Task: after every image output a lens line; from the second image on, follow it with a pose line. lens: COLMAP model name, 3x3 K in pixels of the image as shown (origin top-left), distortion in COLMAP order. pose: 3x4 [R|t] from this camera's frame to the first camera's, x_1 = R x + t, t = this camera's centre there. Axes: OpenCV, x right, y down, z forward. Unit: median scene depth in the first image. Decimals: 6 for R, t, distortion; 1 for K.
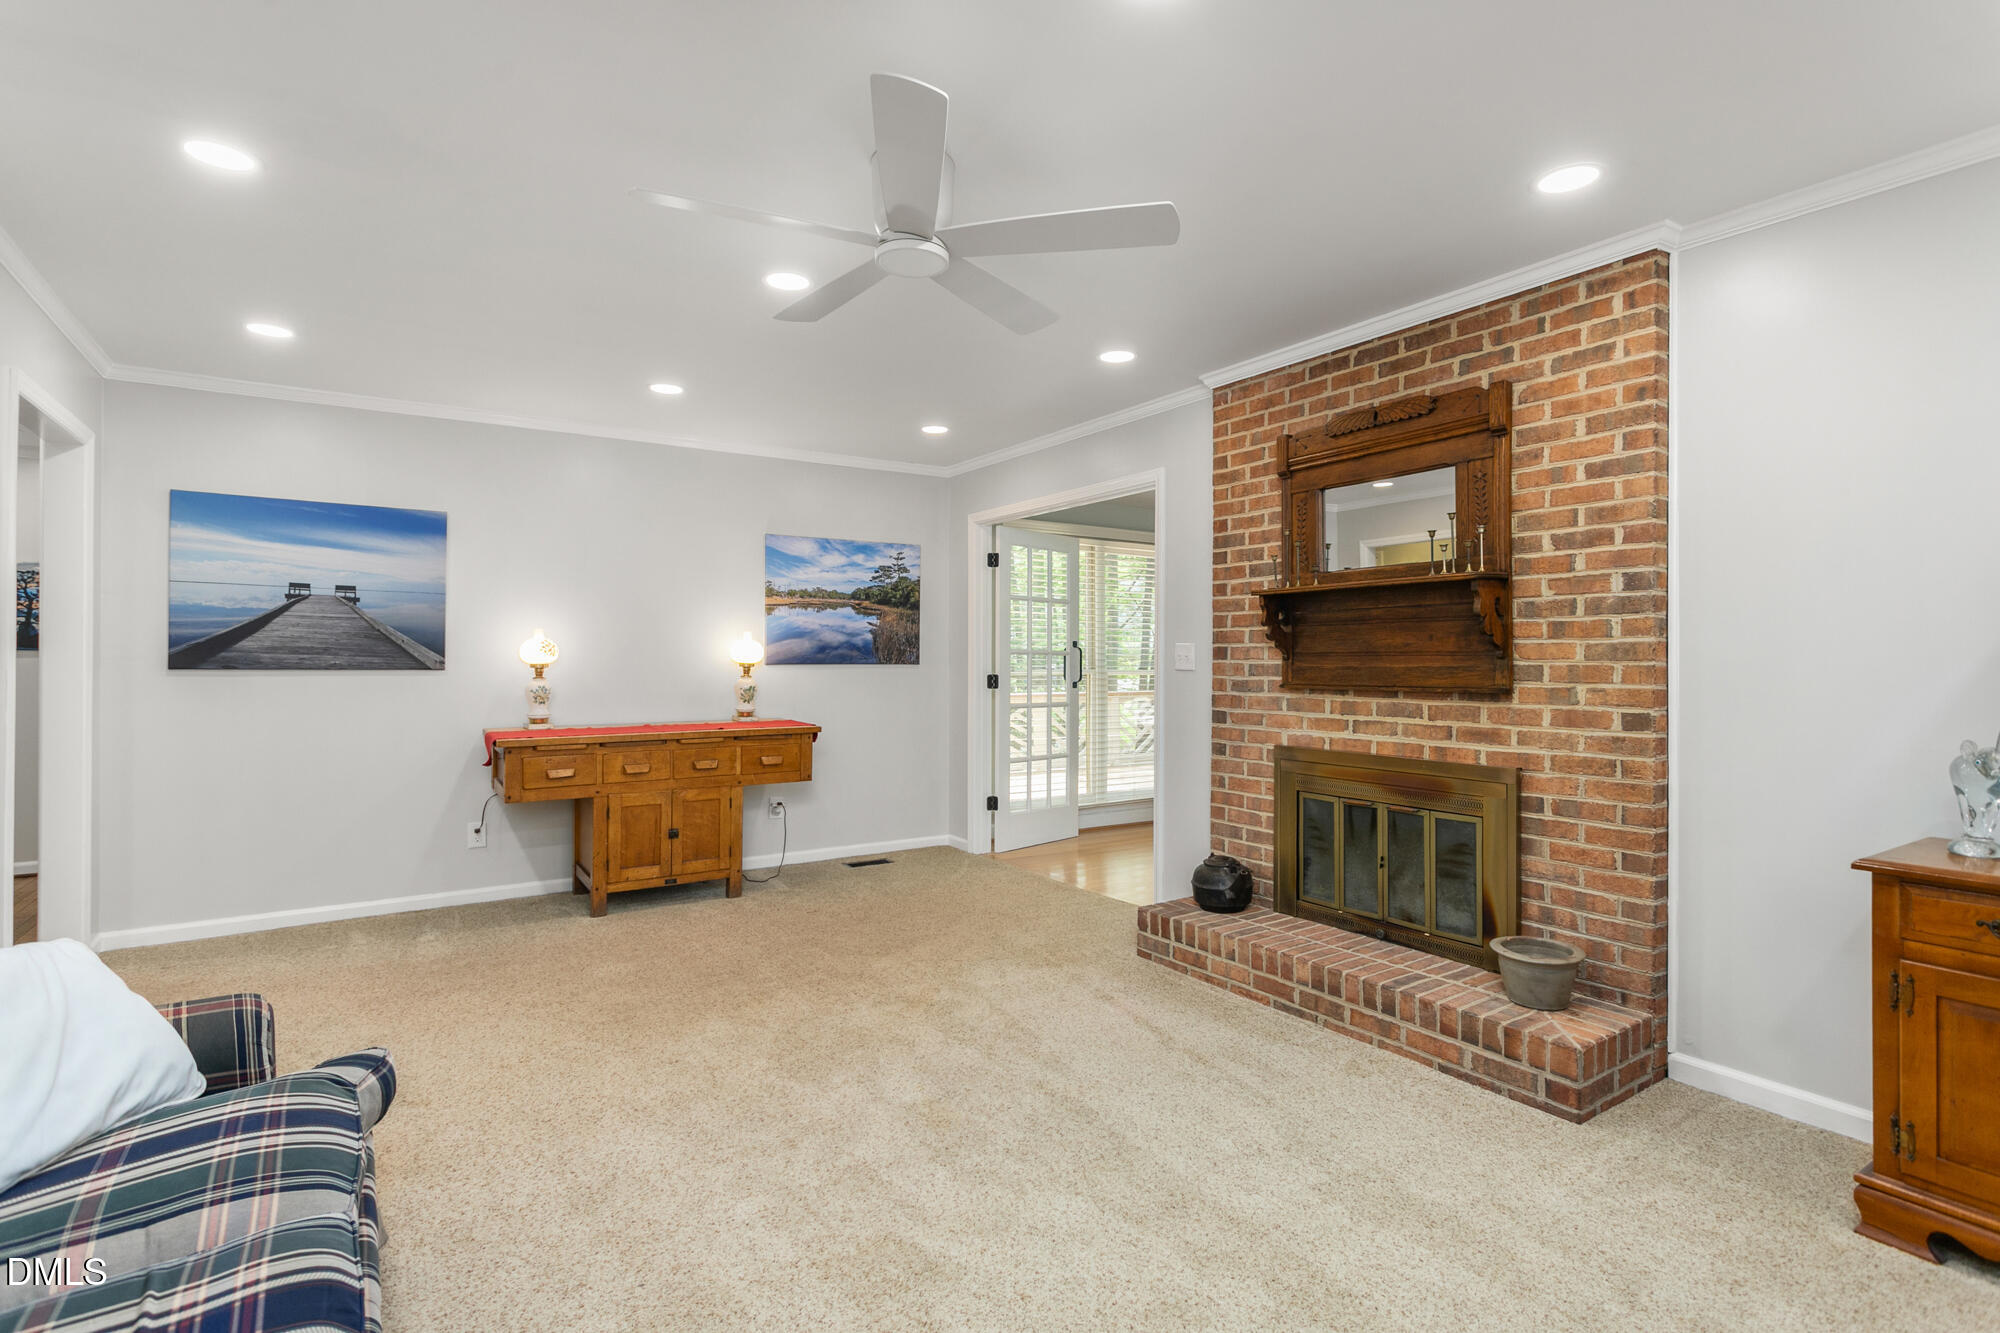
lens RADIAL K [[974.5, 0, 1000.0], [0, 974.5, 666.5], [0, 0, 1]] dist [0.000371, 0.000314]
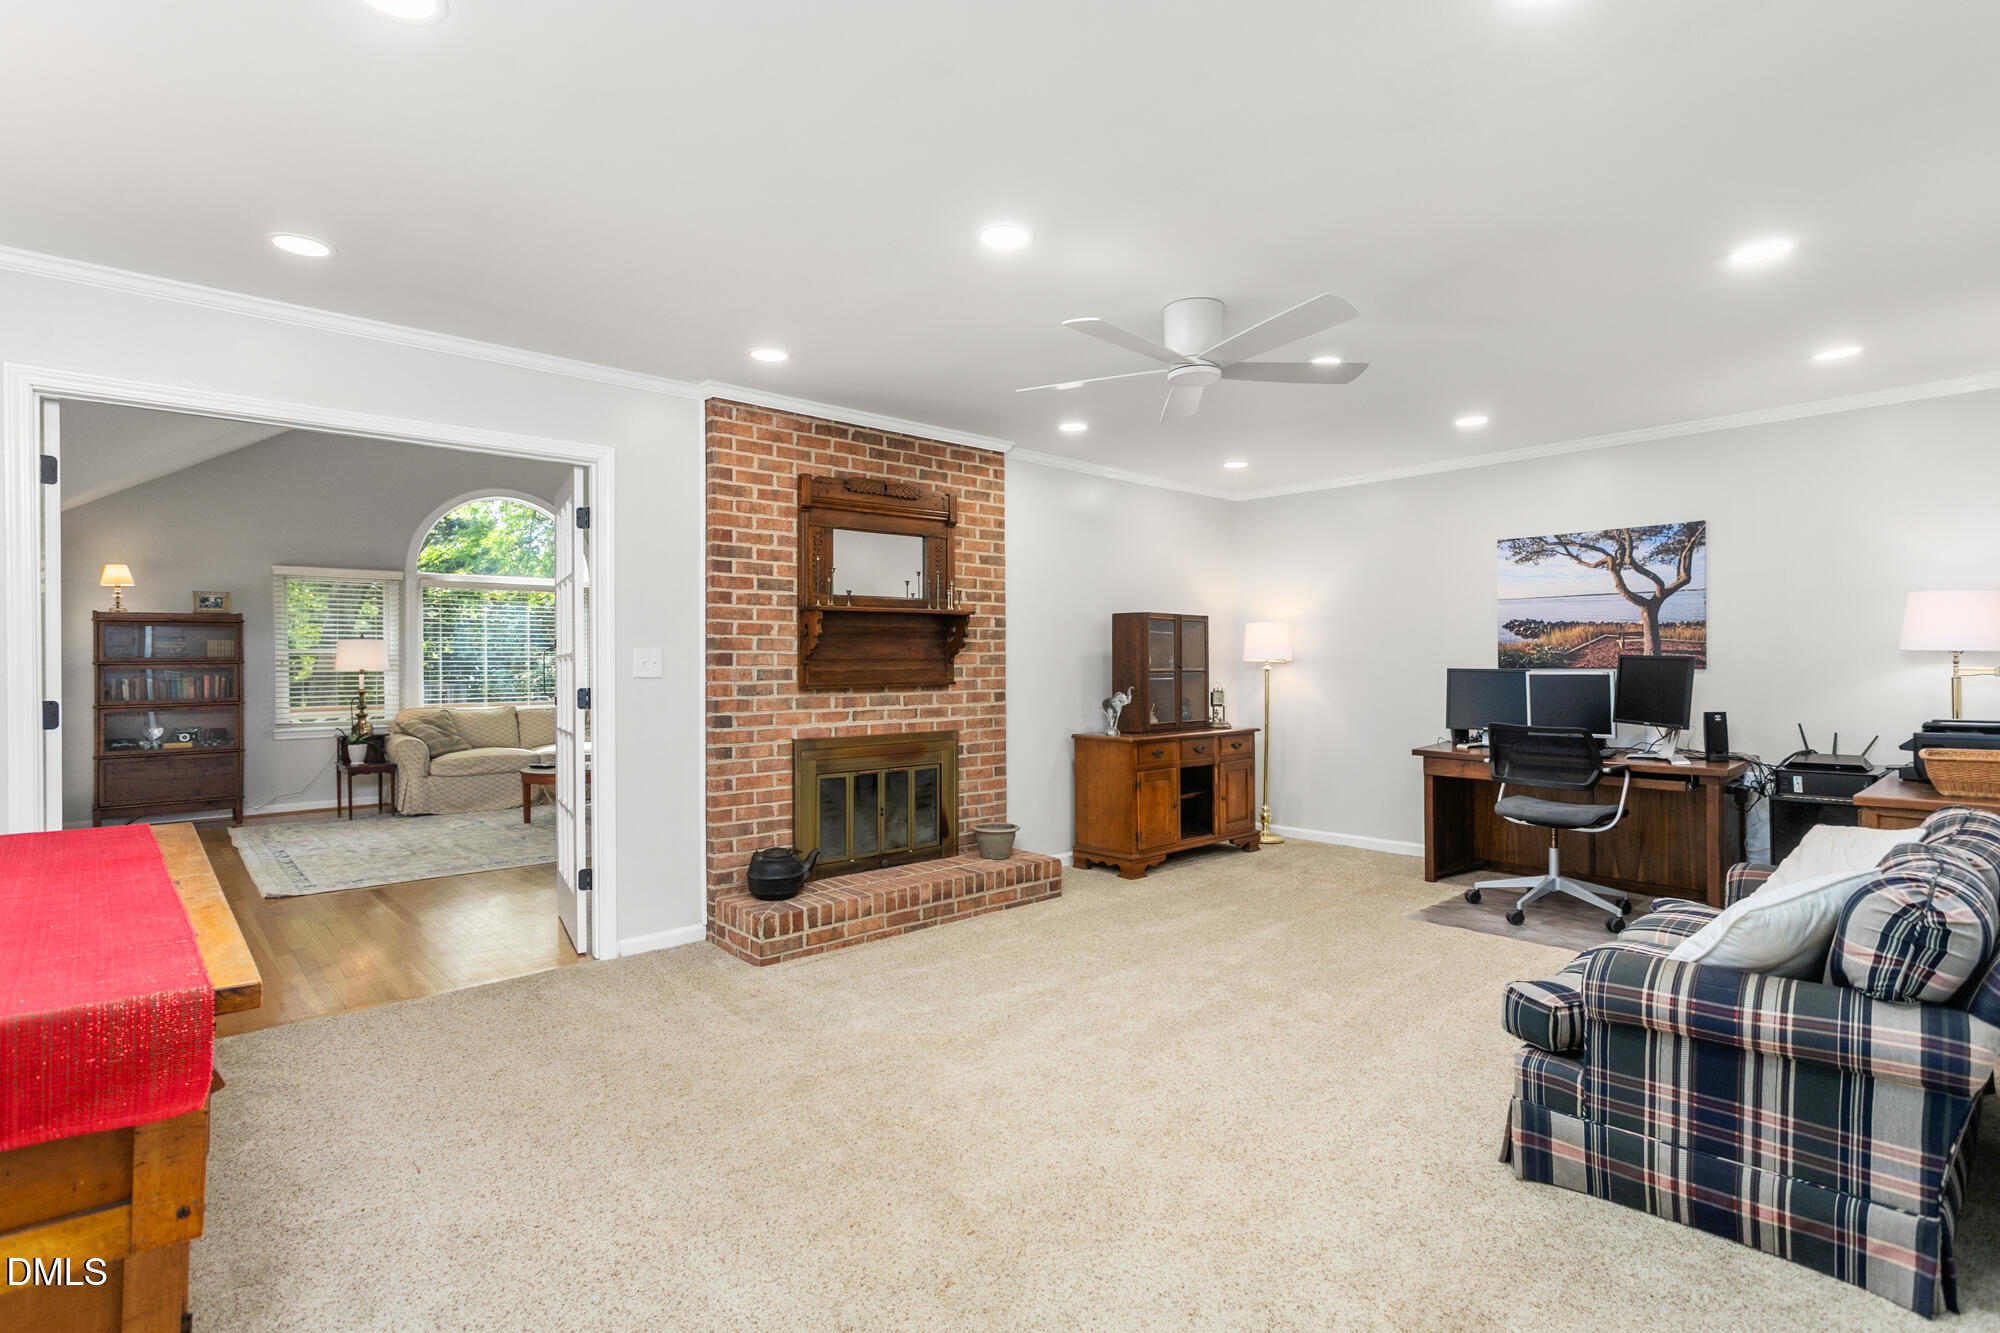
lens RADIAL K [[974.5, 0, 1000.0], [0, 974.5, 666.5], [0, 0, 1]] dist [0.000371, 0.000314]
pose [[-0.153062, -0.004360, 0.988207, -0.976364], [0.011922, 0.999909, 0.006258, -0.010803], [-0.988145, 0.012739, -0.152996, 1.025366]]
